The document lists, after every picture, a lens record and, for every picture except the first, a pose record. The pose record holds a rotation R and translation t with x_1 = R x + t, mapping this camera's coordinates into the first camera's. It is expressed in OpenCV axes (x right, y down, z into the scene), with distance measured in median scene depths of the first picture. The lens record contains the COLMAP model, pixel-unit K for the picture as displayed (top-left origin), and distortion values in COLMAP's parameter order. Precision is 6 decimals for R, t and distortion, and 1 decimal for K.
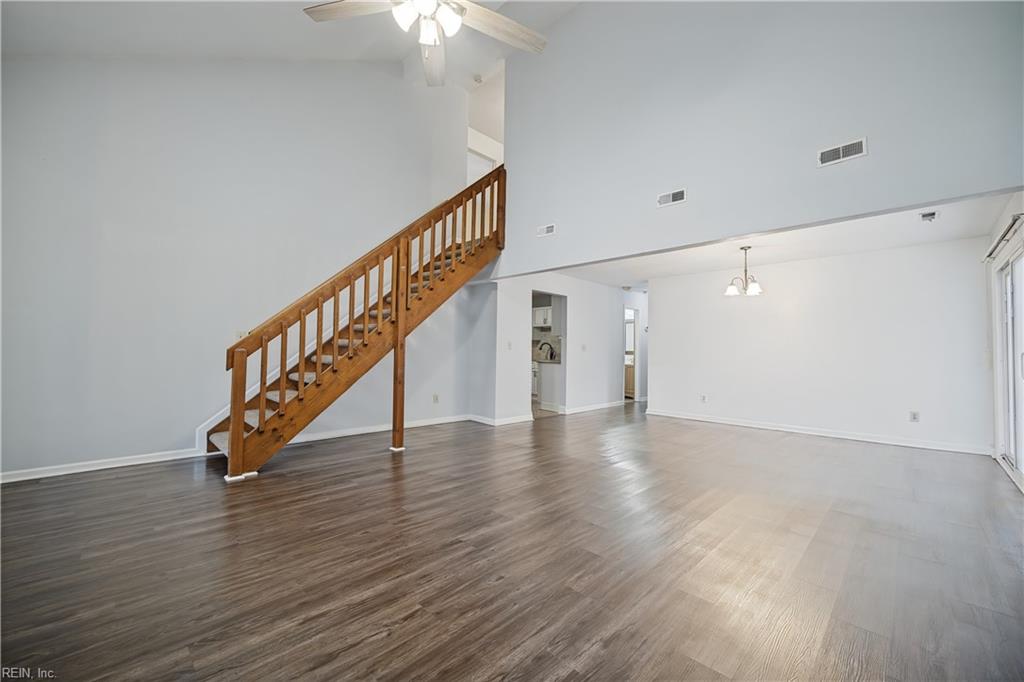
lens RADIAL K [[404.3, 0, 511.6], [0, 404.3, 340.7], [0, 0, 1]] dist [-0.000976, -0.000278]
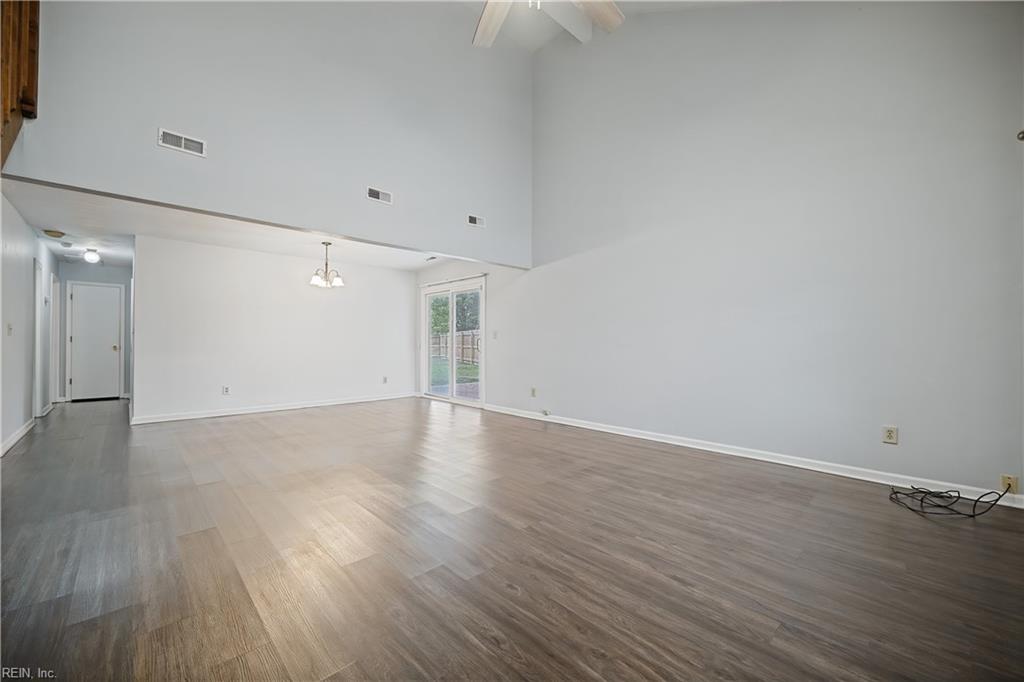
lens RADIAL K [[404.3, 0, 511.2], [0, 404.3, 340.3], [0, 0, 1]] dist [-0.000976, -0.000278]
pose [[0.032745, -0.008919, 0.999424, -1.282289], [-0.029806, 0.999507, 0.009896, 0.018234], [-0.999019, -0.030113, 0.032463, 1.152724]]
